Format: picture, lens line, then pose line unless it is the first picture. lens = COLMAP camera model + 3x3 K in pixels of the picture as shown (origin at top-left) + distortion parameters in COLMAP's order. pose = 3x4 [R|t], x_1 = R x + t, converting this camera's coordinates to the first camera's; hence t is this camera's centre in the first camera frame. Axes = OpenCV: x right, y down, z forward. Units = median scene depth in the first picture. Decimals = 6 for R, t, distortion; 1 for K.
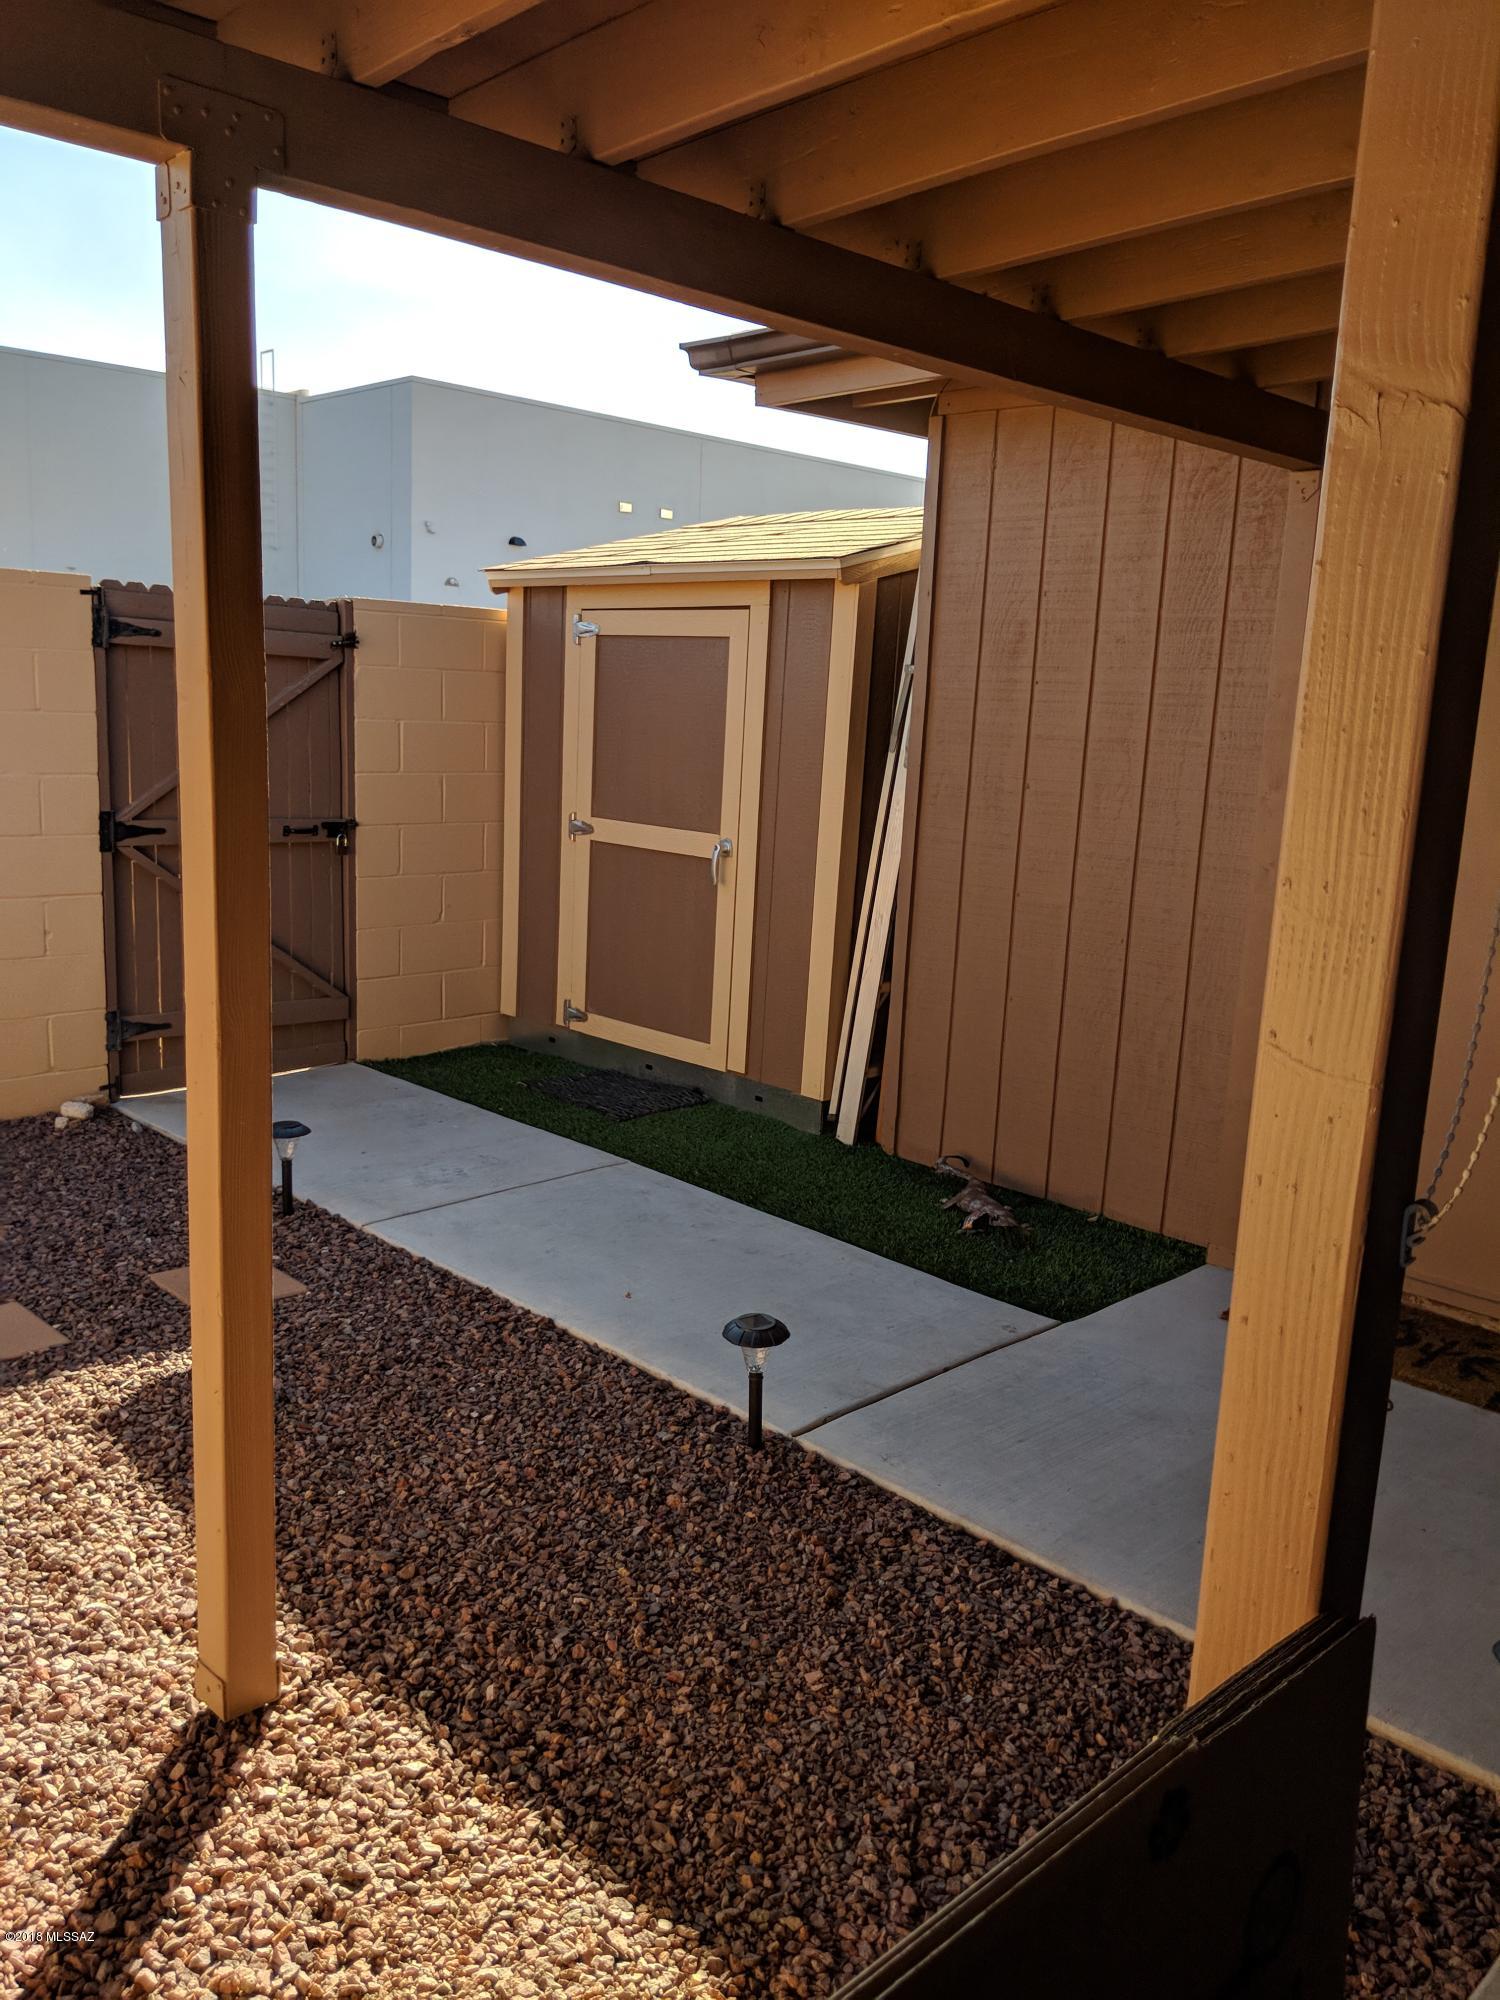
lens RADIAL K [[1602.0, 0, 742.7], [0, 1602.0, 995.6], [0, 0, 1]] dist [0.075511, -0.130832]
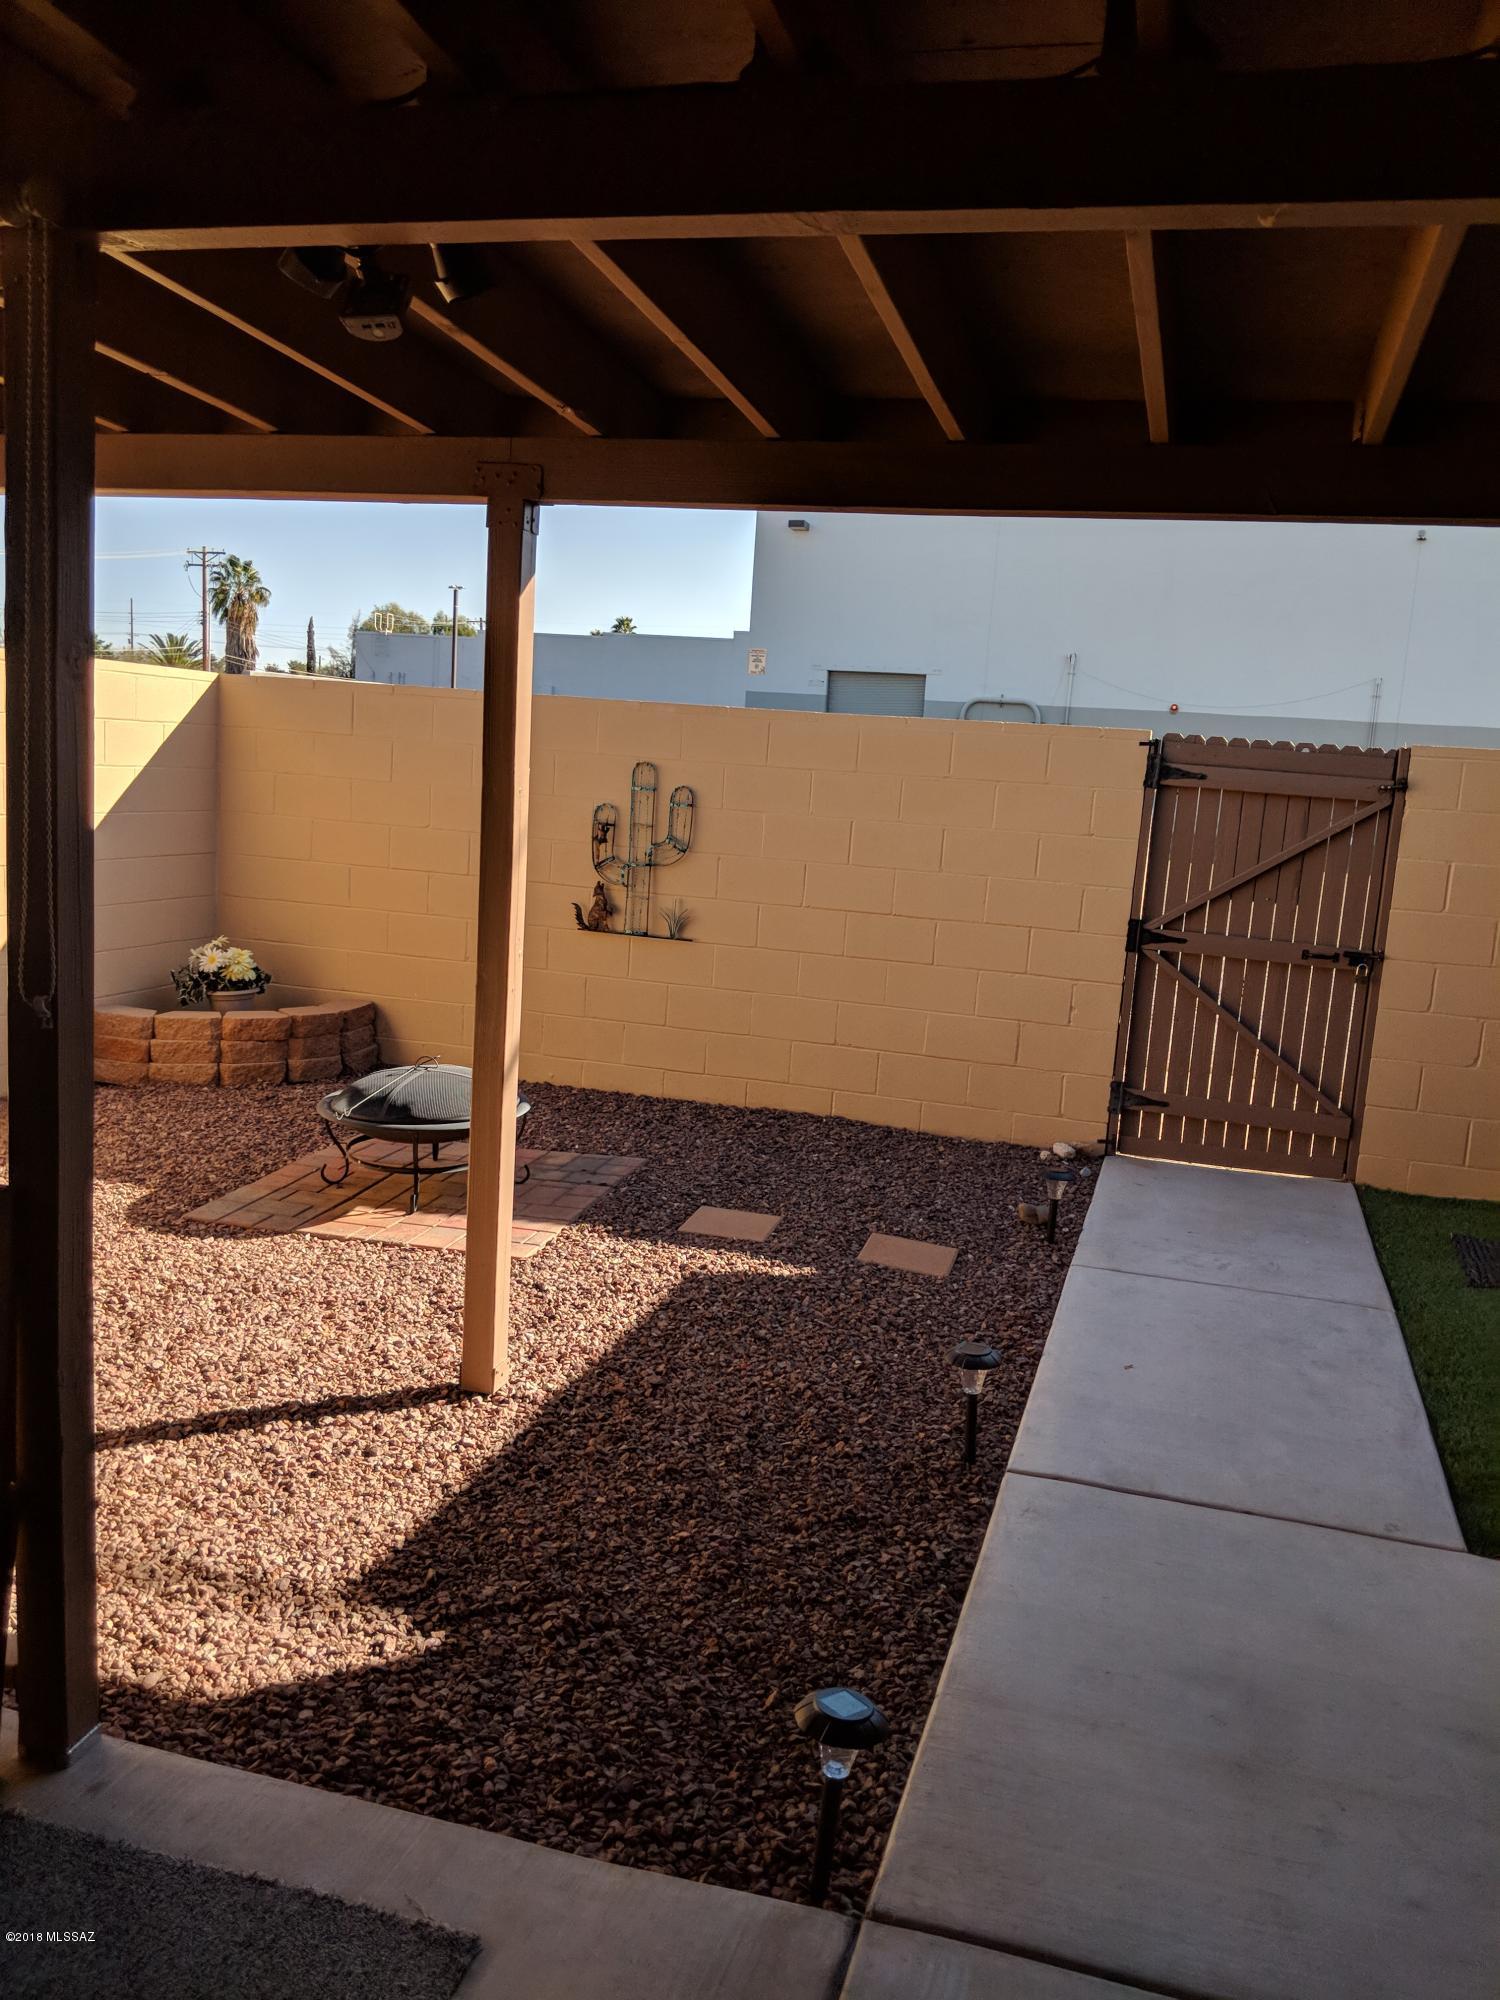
lens RADIAL K [[1602.0, 0, 758.7], [0, 1602.0, 985.3], [0, 0, 1]] dist [0.075511, -0.130832]
pose [[0.505879, 0.116143, -0.854750, 0.558933], [-0.207079, 0.978269, 0.010369, -0.019339], [0.837380, 0.171755, 0.518937, 0.146710]]
